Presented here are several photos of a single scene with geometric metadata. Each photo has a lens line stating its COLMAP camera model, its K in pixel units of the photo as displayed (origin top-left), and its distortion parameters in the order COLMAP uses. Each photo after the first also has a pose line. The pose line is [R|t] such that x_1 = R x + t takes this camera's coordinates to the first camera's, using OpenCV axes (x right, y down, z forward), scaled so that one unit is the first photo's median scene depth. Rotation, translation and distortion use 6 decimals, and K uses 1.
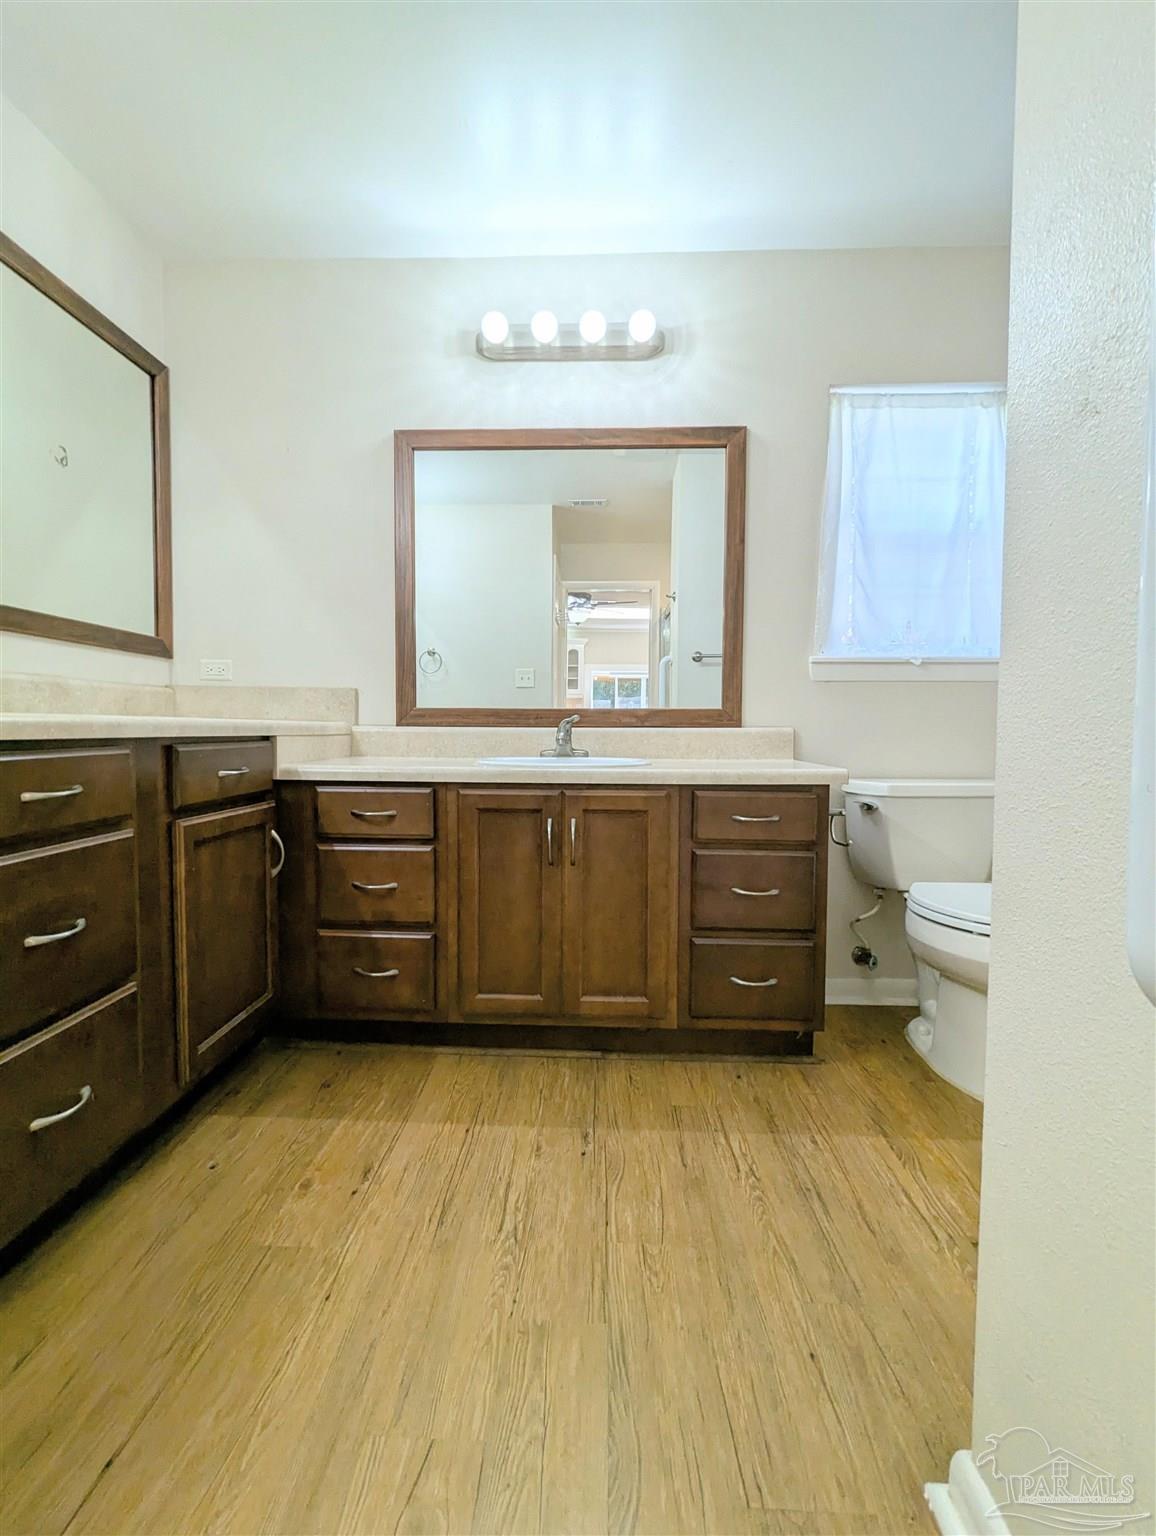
lens RADIAL K [[730.0, 0, 561.9], [0, 730.0, 770.4], [0, 0, 1]] dist [-0.010267, 0.007717]
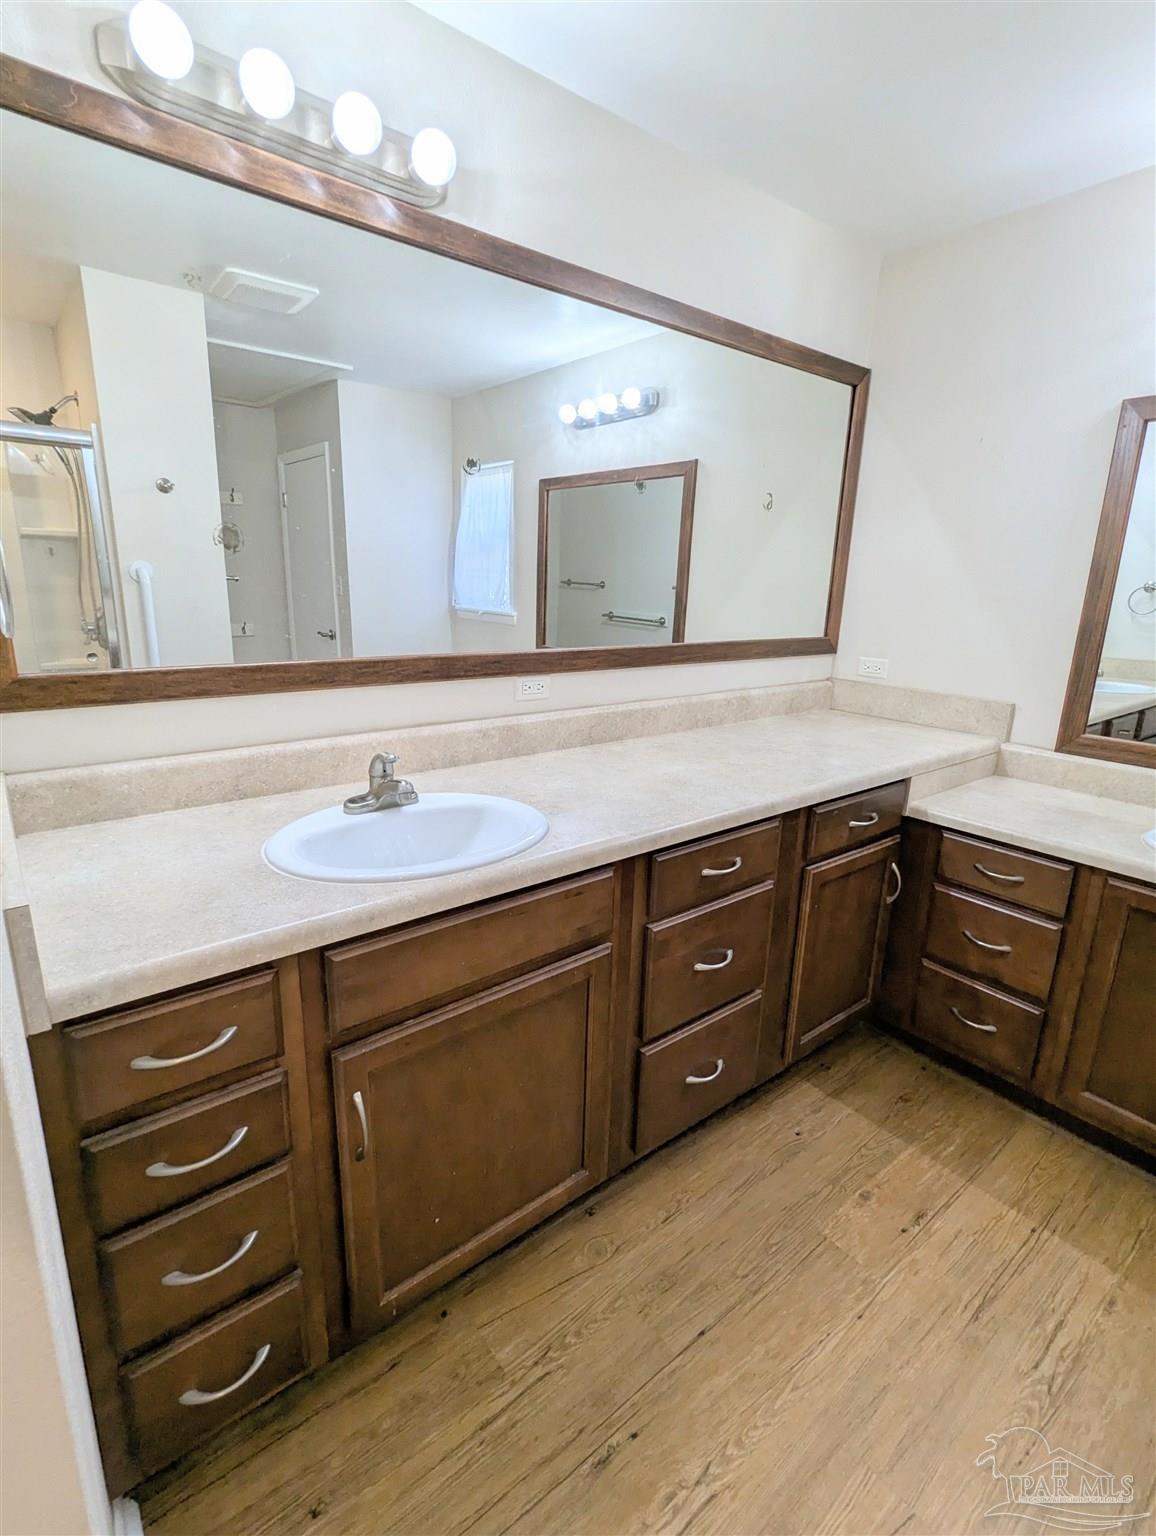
lens RADIAL K [[730.8, 0, 572.8], [0, 730.8, 768.3], [0, 0, 1]] dist [-0.000949, 0.001102]
pose [[0.667617, 0.194831, -0.718560, 0.039323], [-0.066176, 0.976860, 0.203383, -0.252814], [0.741558, -0.088231, 0.665061, -0.065948]]
